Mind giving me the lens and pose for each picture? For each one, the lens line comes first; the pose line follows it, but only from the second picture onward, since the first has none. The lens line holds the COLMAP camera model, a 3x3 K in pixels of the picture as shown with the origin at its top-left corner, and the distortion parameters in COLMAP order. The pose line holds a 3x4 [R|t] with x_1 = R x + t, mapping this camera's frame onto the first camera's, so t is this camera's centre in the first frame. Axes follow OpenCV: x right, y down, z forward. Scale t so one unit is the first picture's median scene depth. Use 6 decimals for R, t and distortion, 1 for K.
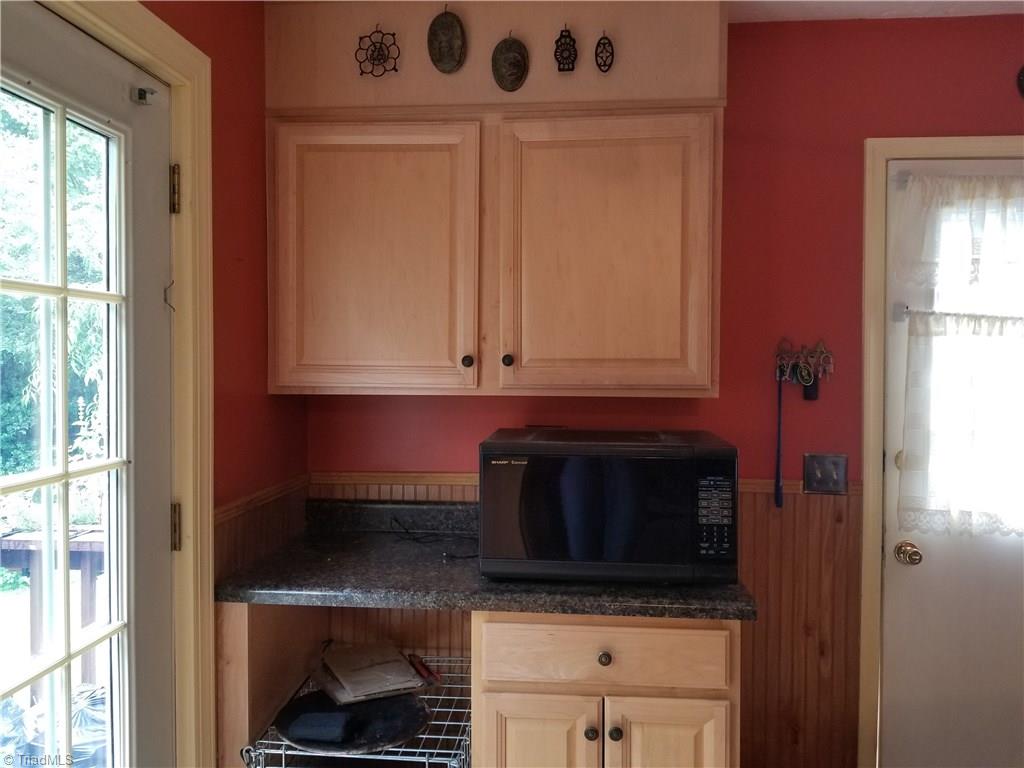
lens RADIAL K [[807.4, 0, 509.7], [0, 807.4, 377.9], [0, 0, 1]] dist [0.052701, -0.075970]
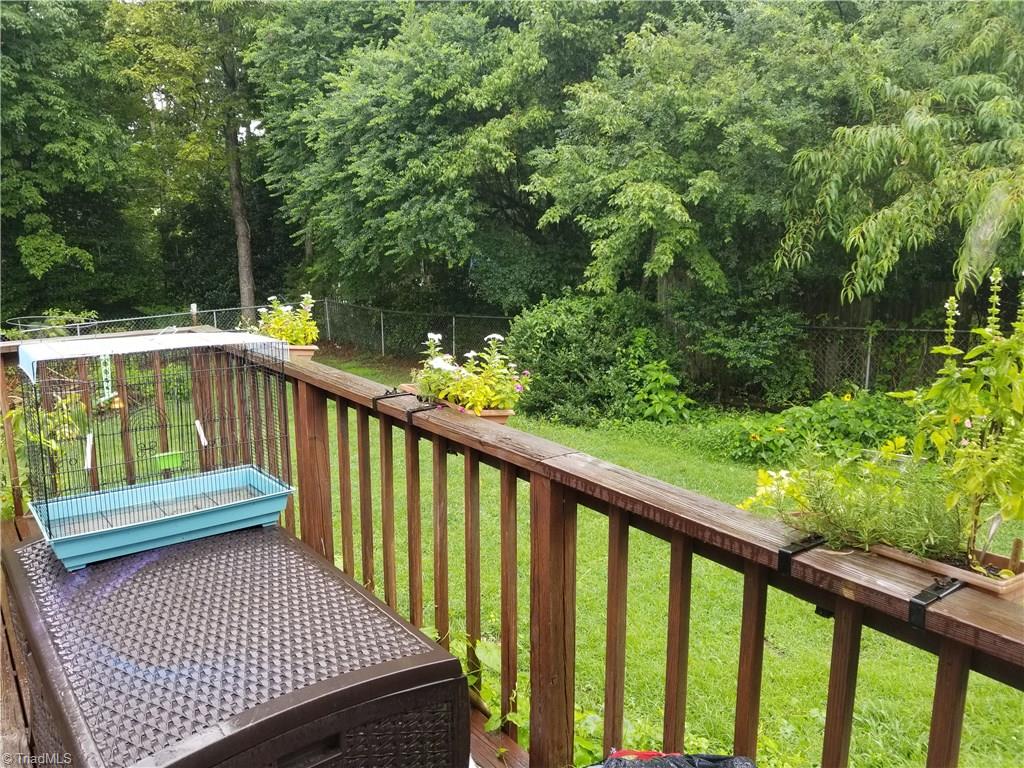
lens RADIAL K [[807.4, 0, 516.2], [0, 807.4, 374.7], [0, 0, 1]] dist [0.052701, -0.075970]
pose [[0.677492, 0.138609, -0.722352, -0.445213], [-0.017468, 0.984838, 0.172593, -0.013336], [0.735323, -0.104313, 0.669641, 0.615391]]
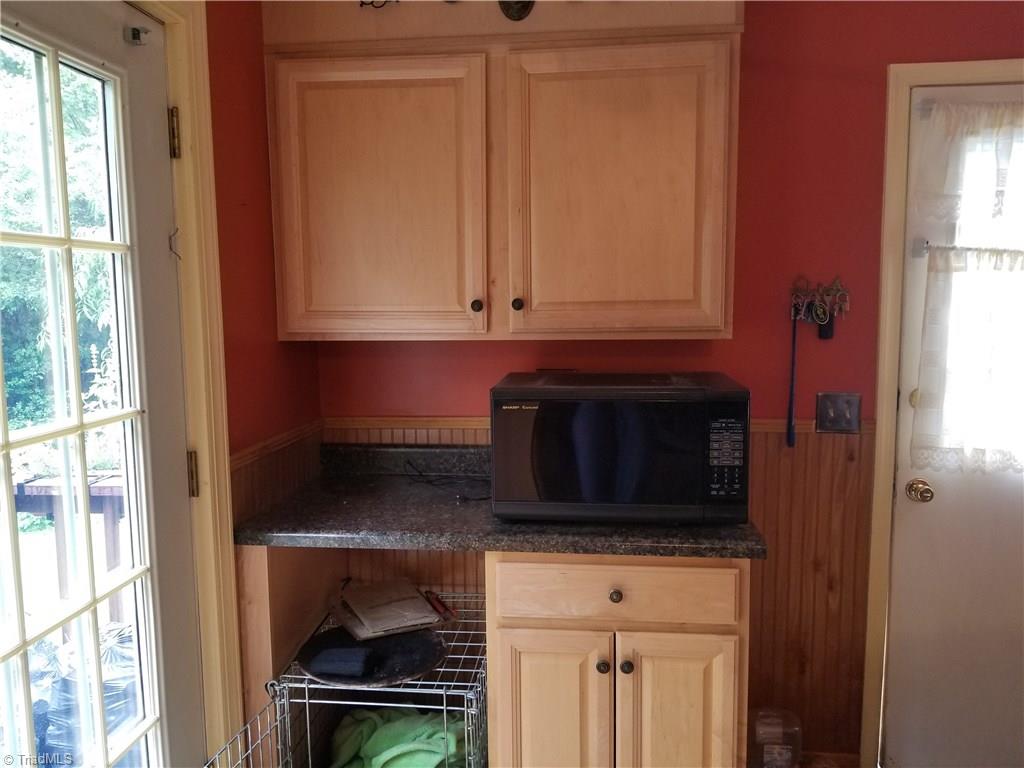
lens RADIAL K [[807.4, 0, 506.8], [0, 807.4, 391.4], [0, 0, 1]] dist [0.052701, -0.075970]
pose [[0.999759, -0.011813, -0.018510, 0.001332], [0.013470, 0.995656, 0.092124, -0.006311], [0.017341, -0.092351, 0.995575, 0.005010]]
